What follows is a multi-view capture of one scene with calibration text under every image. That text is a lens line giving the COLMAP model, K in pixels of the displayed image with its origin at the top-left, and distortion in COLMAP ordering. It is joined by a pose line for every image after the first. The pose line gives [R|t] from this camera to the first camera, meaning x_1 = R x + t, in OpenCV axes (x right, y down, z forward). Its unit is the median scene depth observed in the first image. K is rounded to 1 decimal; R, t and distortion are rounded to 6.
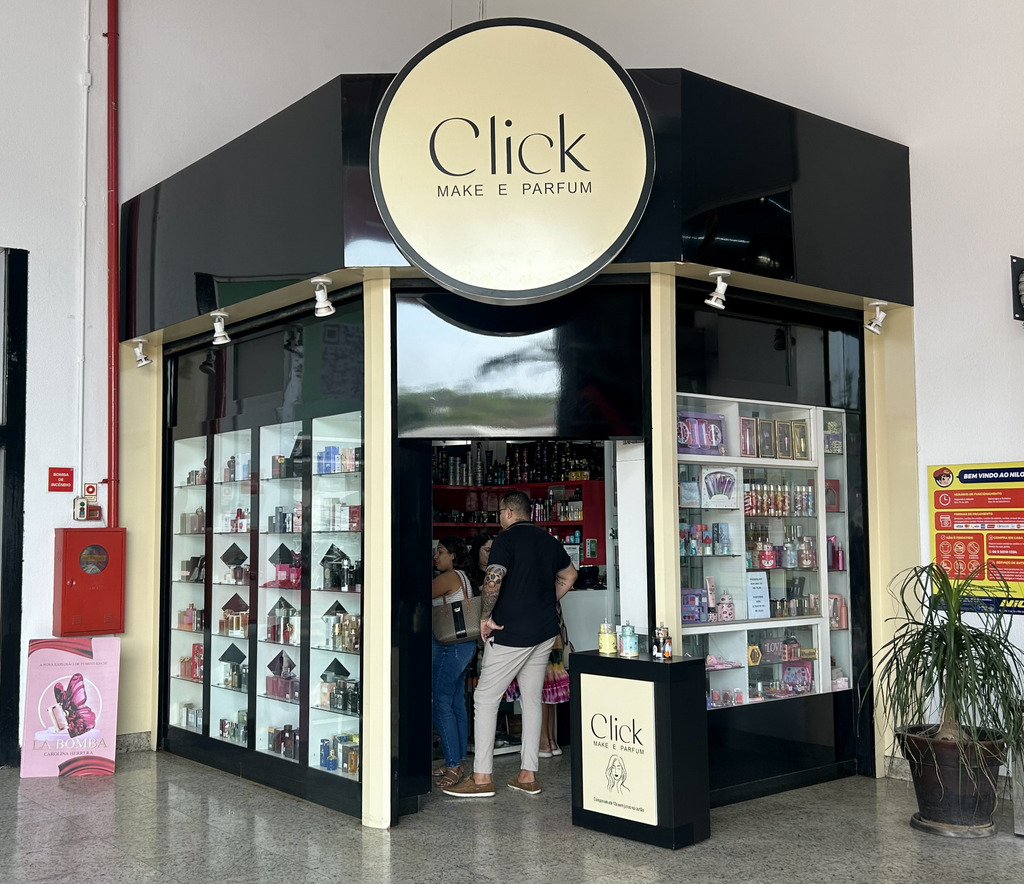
lens RADIAL K [[1171.9, 0, 512.0], [0, 1171.9, 442.0], [0, 0, 1]] dist [0.139630, -0.004091]
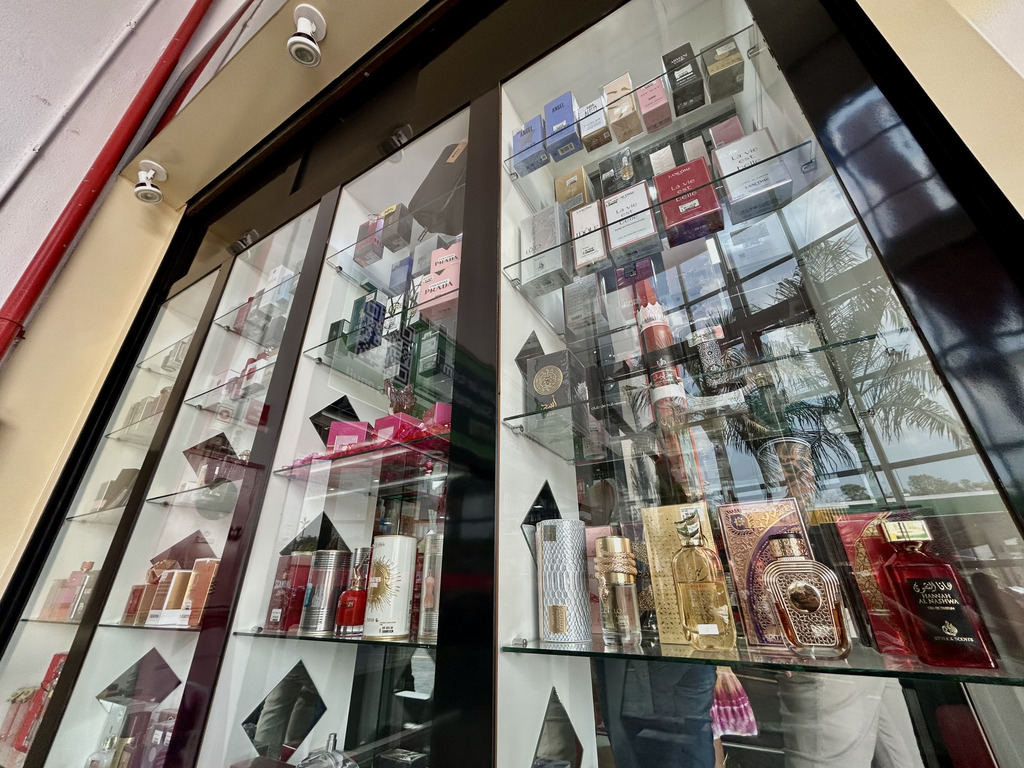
lens RADIAL K [[412.7, 0, 512.0], [0, 412.7, 384.0], [0, 0, 1]] dist [0.000770, 0.000331]
pose [[0.935156, 0.155338, 0.318359, -0.178503], [-0.022864, 0.923317, -0.383357, 0.137859], [-0.353497, 0.351220, 0.866997, 0.801001]]
